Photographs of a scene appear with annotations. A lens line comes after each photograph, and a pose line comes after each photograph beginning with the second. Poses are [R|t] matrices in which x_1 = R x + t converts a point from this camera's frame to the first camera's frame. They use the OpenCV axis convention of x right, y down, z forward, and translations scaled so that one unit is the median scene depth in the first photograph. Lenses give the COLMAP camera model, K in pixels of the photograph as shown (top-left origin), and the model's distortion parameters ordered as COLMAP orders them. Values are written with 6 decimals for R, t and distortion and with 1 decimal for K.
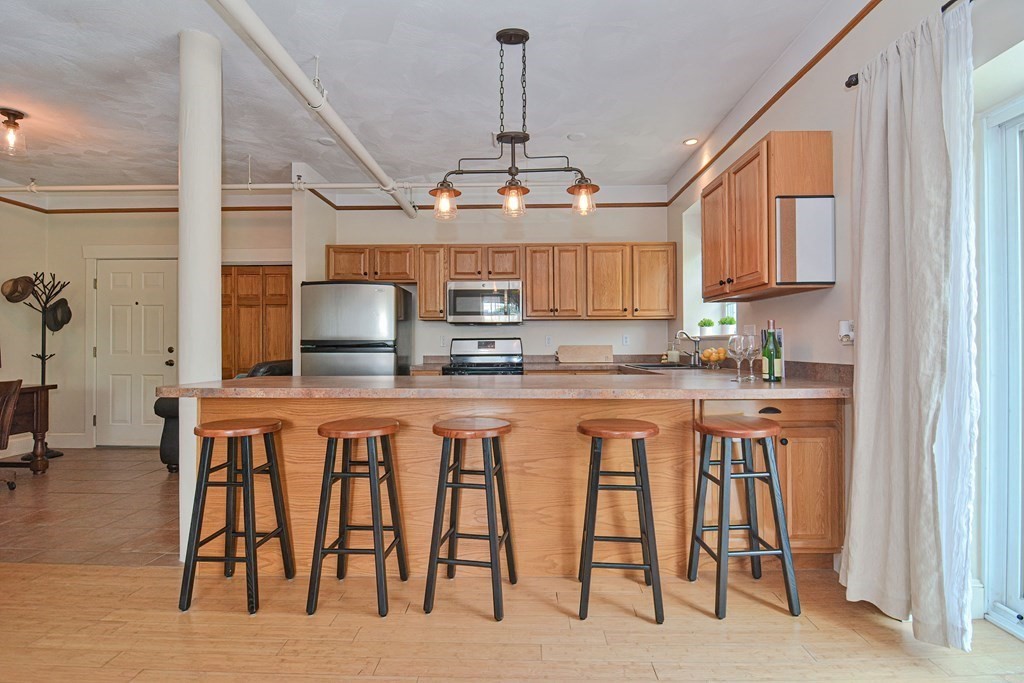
lens RADIAL K [[489.6, 0, 512.0], [0, 489.6, 341.4], [0, 0, 1]] dist [0.002264, -0.007276]
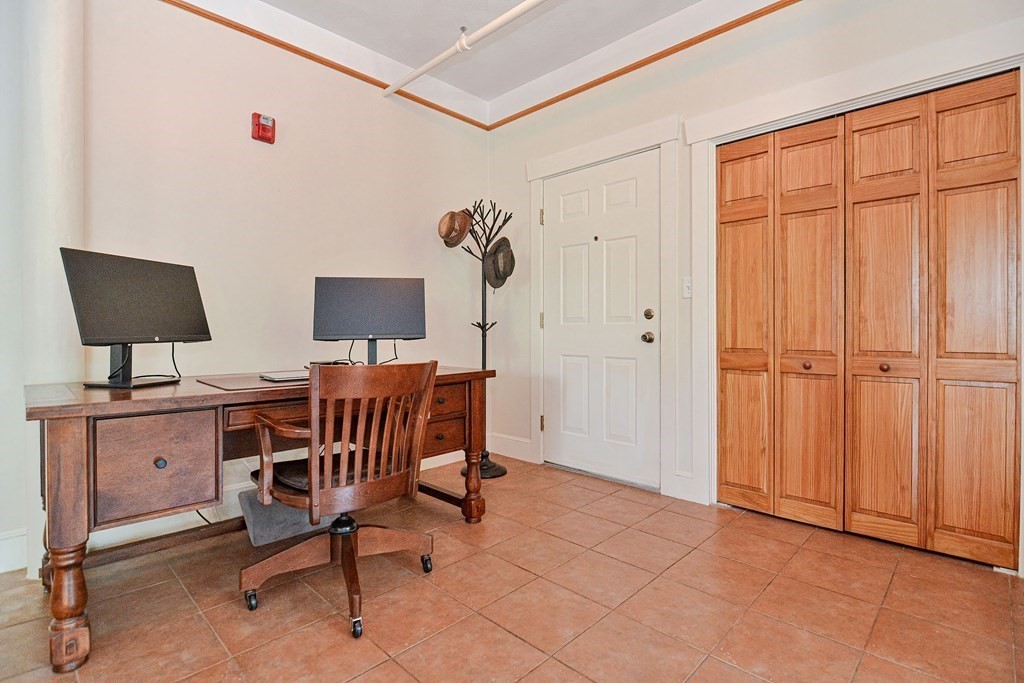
lens RADIAL K [[489.6, 0, 511.5], [0, 489.6, 335.5], [0, 0, 1]] dist [0.002264, -0.007276]
pose [[0.733326, 0.003350, -0.679869, -0.467365], [0.007418, 0.999889, 0.012928, 0.035686], [0.679837, -0.014524, 0.733220, 0.523742]]
